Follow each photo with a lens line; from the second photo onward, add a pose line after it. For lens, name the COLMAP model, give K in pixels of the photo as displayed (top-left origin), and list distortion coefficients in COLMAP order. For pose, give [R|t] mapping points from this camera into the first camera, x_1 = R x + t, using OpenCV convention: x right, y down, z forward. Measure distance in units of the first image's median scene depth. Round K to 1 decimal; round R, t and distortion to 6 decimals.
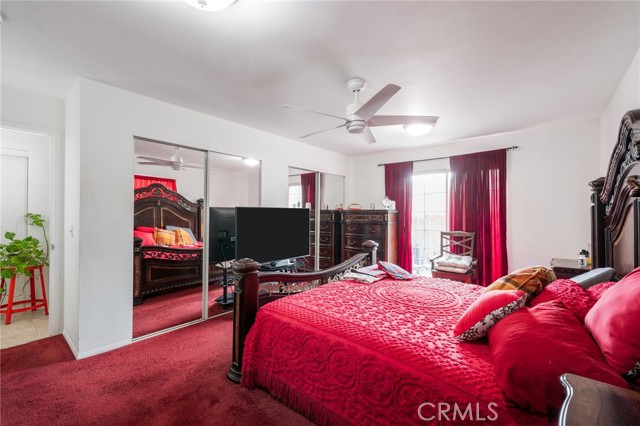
lens RADIAL K [[274.0, 0, 320.0], [0, 274.0, 213.0], [0, 0, 1]] dist [0.000293, 0.000030]
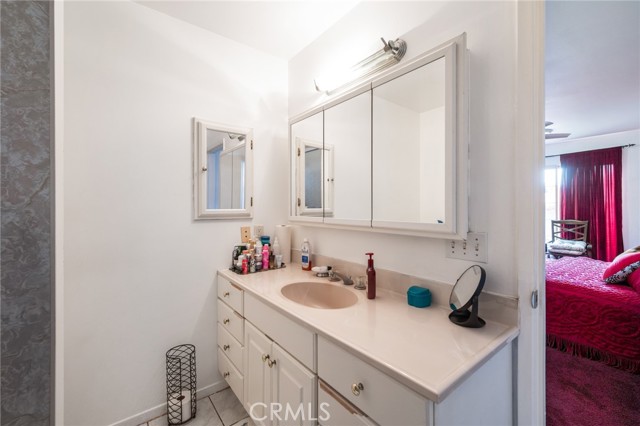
lens RADIAL K [[265.4, 0, 322.2], [0, 265.4, 208.9], [0, 0, 1]] dist [-0.000470, -0.000142]
pose [[0.977173, -0.008935, -0.212257, -0.283787], [0.011039, 0.999901, 0.008731, -0.000506], [0.212158, -0.010875, 0.977175, -0.317159]]
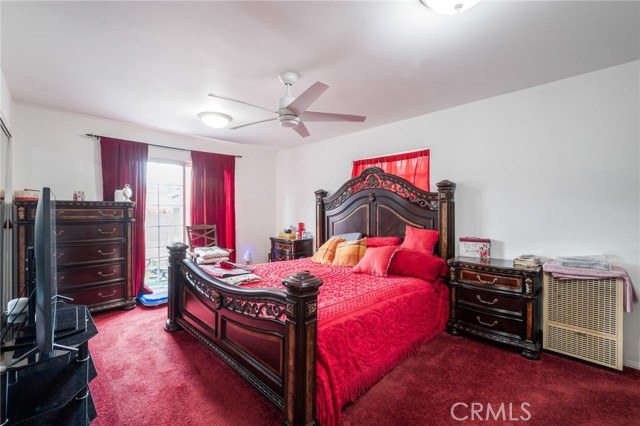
lens RADIAL K [[274.0, 0, 320.0], [0, 274.0, 213.0], [0, 0, 1]] dist [0.000293, 0.000030]
pose [[0.093783, -0.018825, 0.995415, -0.518541], [-0.012882, 0.999715, 0.020120, -0.005327], [-0.995509, -0.014710, 0.093514, 0.465324]]
